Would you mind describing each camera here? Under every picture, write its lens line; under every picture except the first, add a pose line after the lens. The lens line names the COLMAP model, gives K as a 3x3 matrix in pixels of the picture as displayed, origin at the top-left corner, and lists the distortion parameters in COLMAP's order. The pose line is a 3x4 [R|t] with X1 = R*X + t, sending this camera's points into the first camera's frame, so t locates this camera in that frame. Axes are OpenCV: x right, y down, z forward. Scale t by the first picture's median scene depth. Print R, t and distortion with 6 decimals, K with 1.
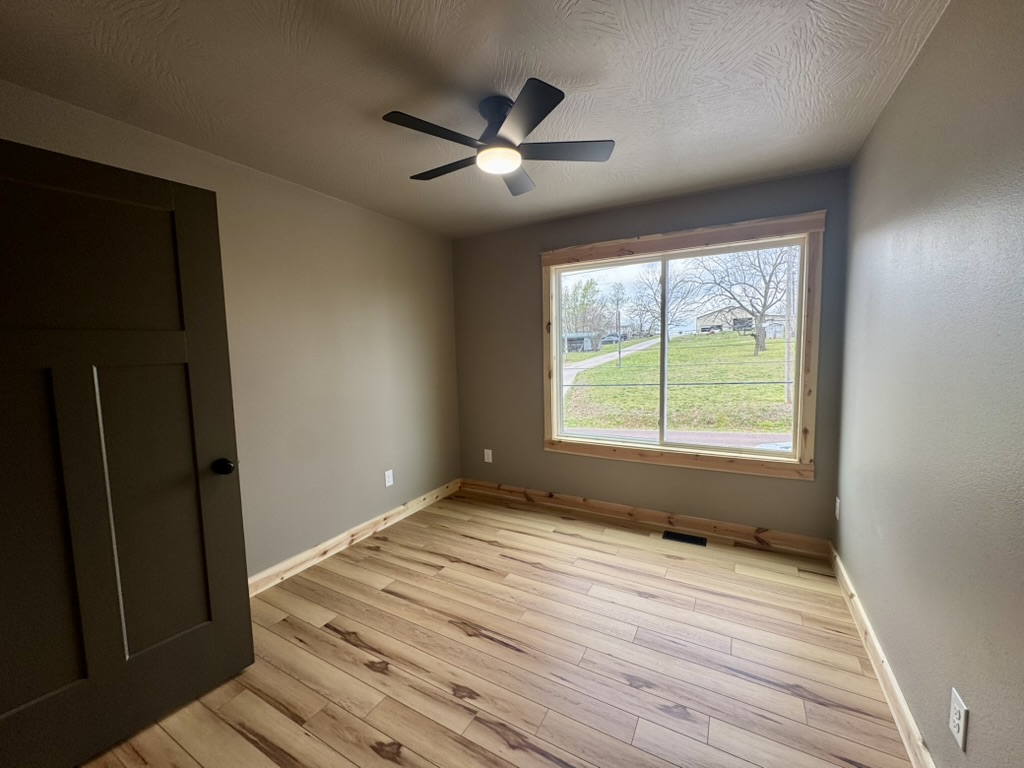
lens RADIAL K [[407.0, 0, 518.2], [0, 407.0, 384.2], [0, 0, 1]] dist [-0.001033, 0.000500]
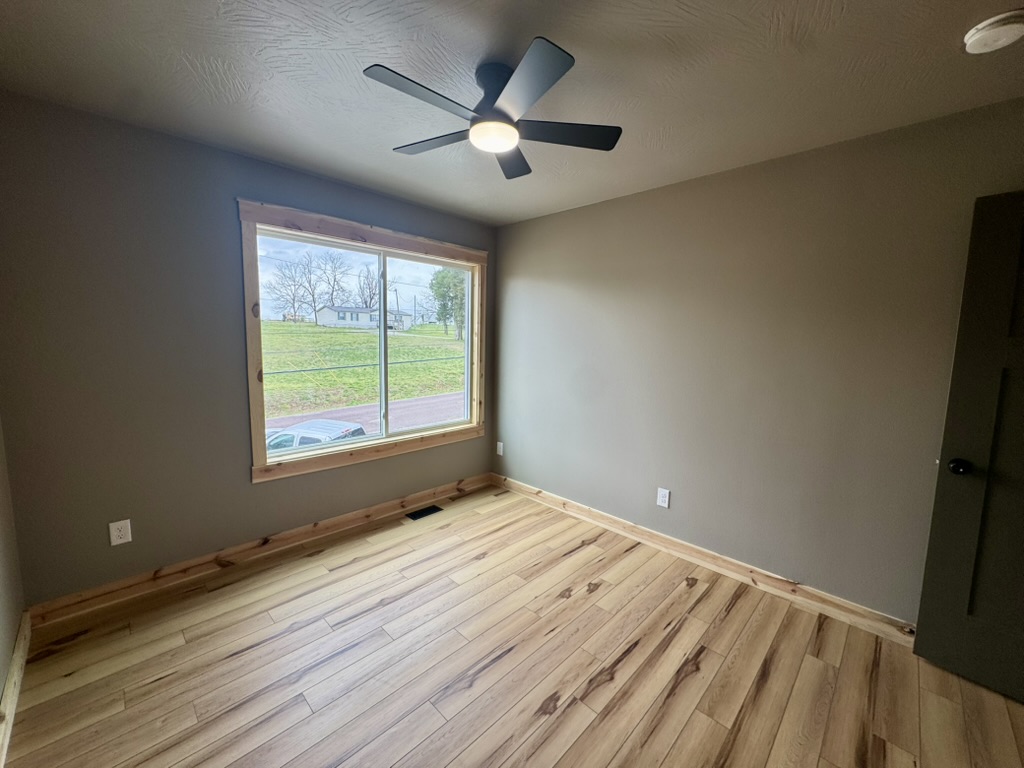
lens RADIAL K [[407.0, 0, 505.5], [0, 407.0, 385.0], [0, 0, 1]] dist [-0.001033, 0.000500]
pose [[0.273690, -0.084340, 0.958113, -0.607981], [0.056267, 0.995846, 0.071588, -0.043067], [-0.960171, 0.034317, 0.277299, 0.480152]]
